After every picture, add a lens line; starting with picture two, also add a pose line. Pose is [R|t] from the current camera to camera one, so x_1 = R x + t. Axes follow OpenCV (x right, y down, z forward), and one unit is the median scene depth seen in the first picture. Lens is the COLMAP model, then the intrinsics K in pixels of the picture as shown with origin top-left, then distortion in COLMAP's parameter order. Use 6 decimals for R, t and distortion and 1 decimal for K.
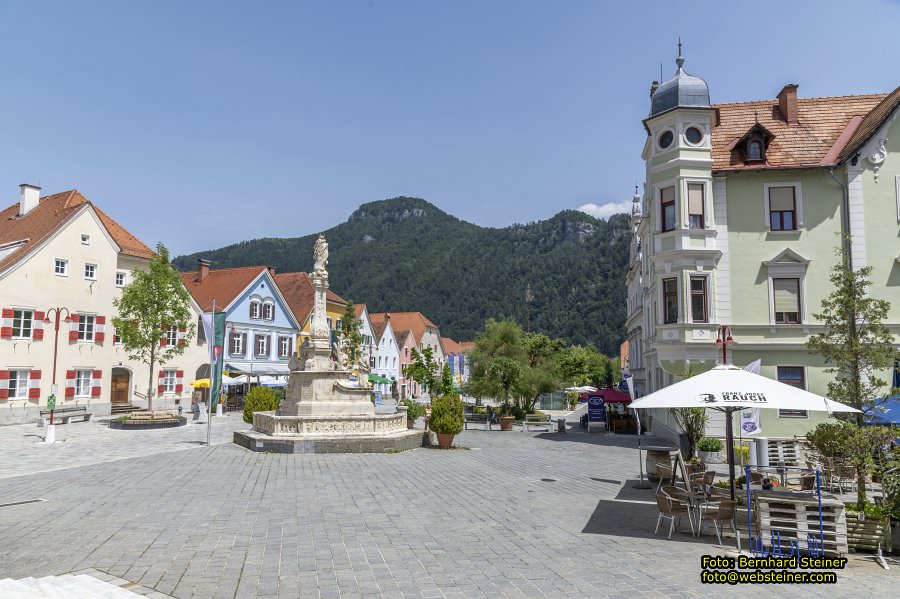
lens RADIAL K [[594.3, 0, 444.8], [0, 594.3, 318.3], [0, 0, 1]] dist [0.005494, -0.001190]
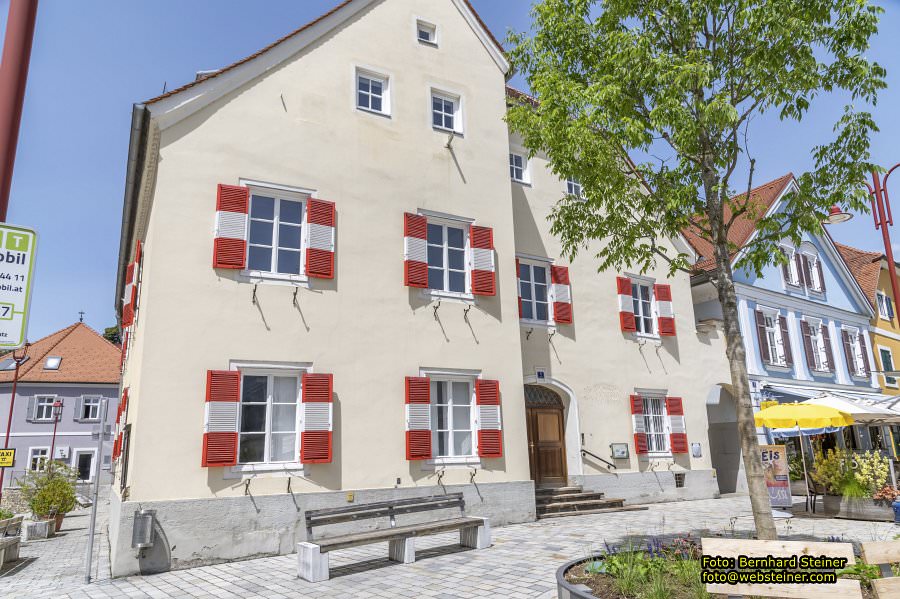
lens RADIAL K [[594.3, 0, 444.8], [0, 594.3, 318.3], [0, 0, 1]] dist [0.005494, -0.001190]
pose [[0.819563, -0.164744, -0.548795, -0.427468], [0.086299, 0.982340, -0.166013, 0.109522], [0.566453, 0.088698, 0.819307, 0.732772]]
